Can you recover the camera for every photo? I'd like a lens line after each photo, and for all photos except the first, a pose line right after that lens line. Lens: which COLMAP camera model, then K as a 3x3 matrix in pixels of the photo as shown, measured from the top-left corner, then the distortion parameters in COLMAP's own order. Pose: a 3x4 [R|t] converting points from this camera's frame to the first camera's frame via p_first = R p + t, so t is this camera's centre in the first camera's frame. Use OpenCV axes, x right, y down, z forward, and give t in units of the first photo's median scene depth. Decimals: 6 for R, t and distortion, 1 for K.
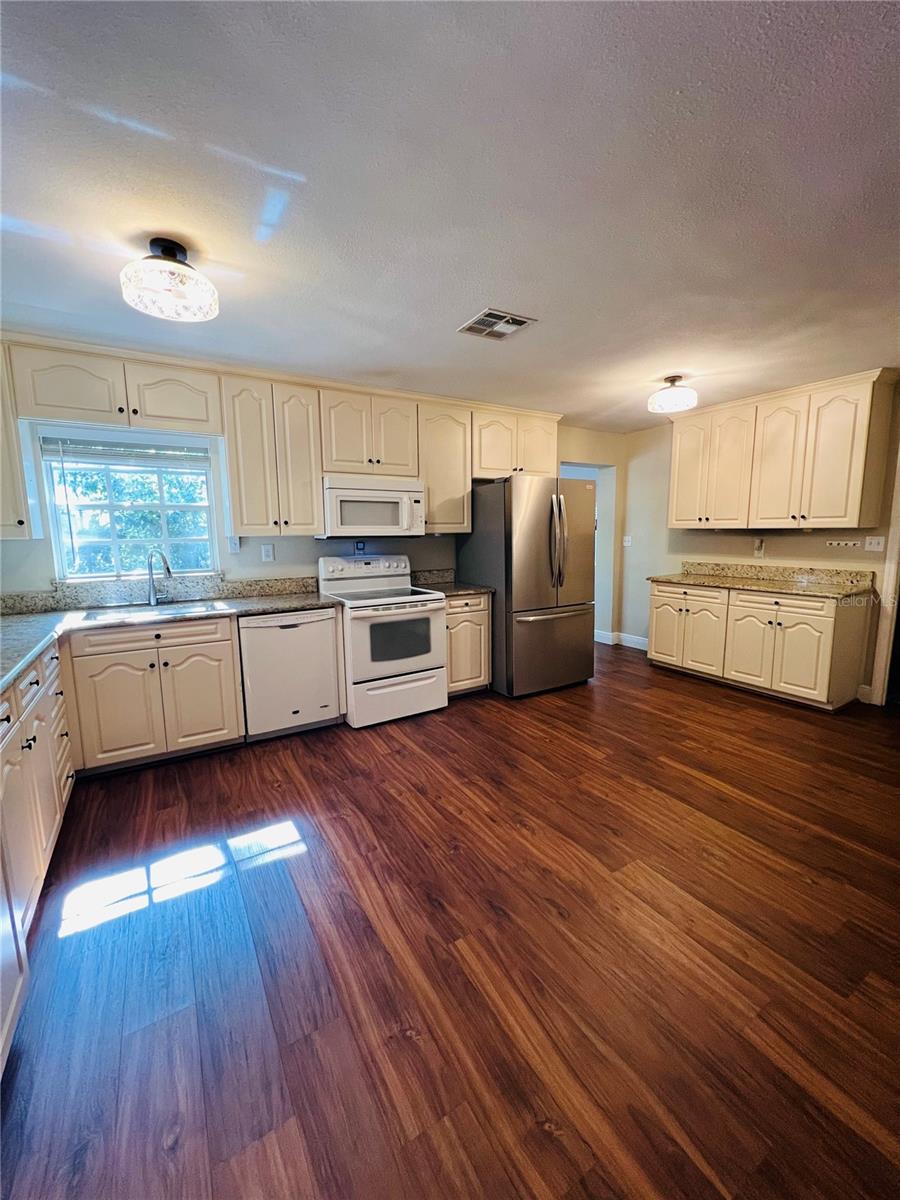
lens RADIAL K [[481.5, 0, 453.9], [0, 481.5, 597.0], [0, 0, 1]] dist [0.000713, 0.000397]
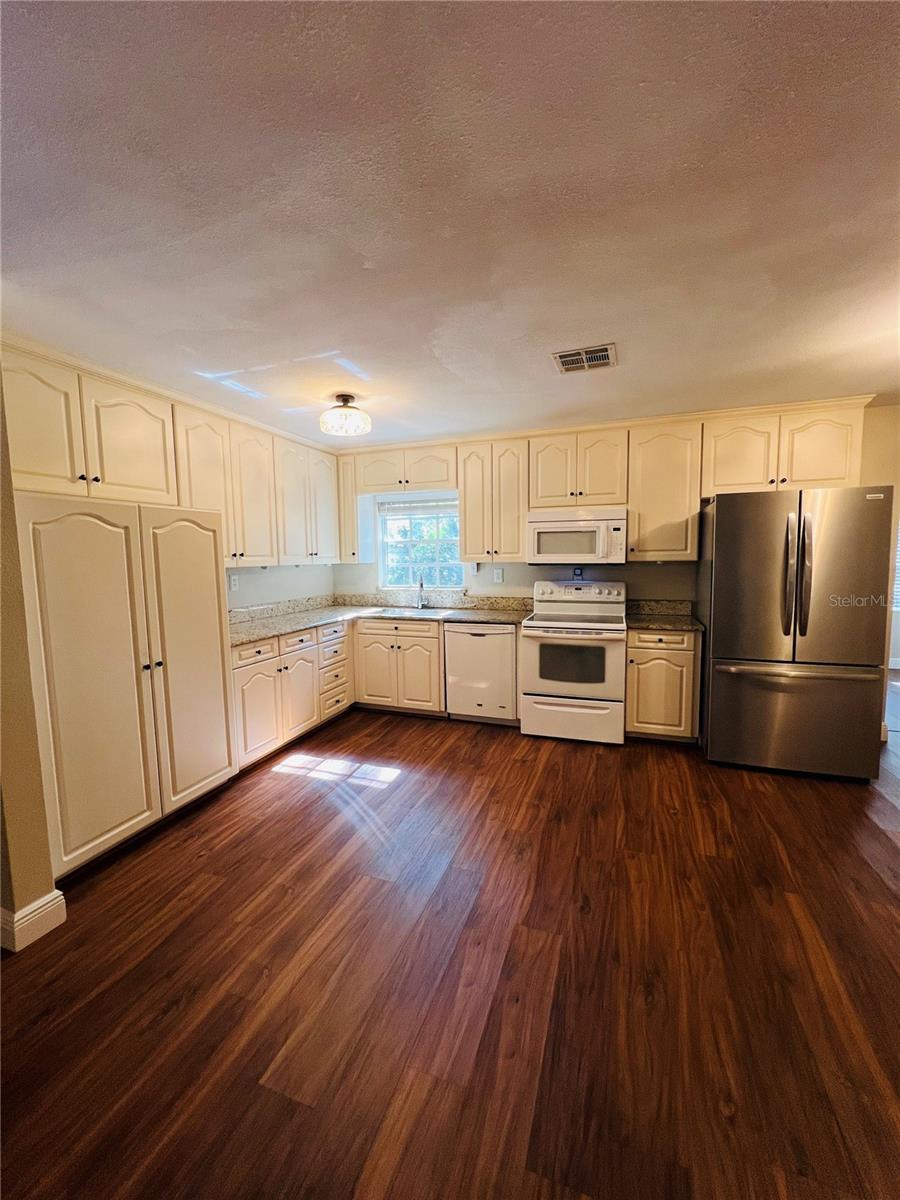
lens RADIAL K [[481.5, 0, 453.9], [0, 481.5, 597.0], [0, 0, 1]] dist [0.000713, 0.000397]
pose [[0.628300, 0.071207, -0.774706, 0.542296], [-0.100164, 0.994918, 0.010213, -0.040623], [0.771496, 0.071181, 0.632240, 0.142035]]
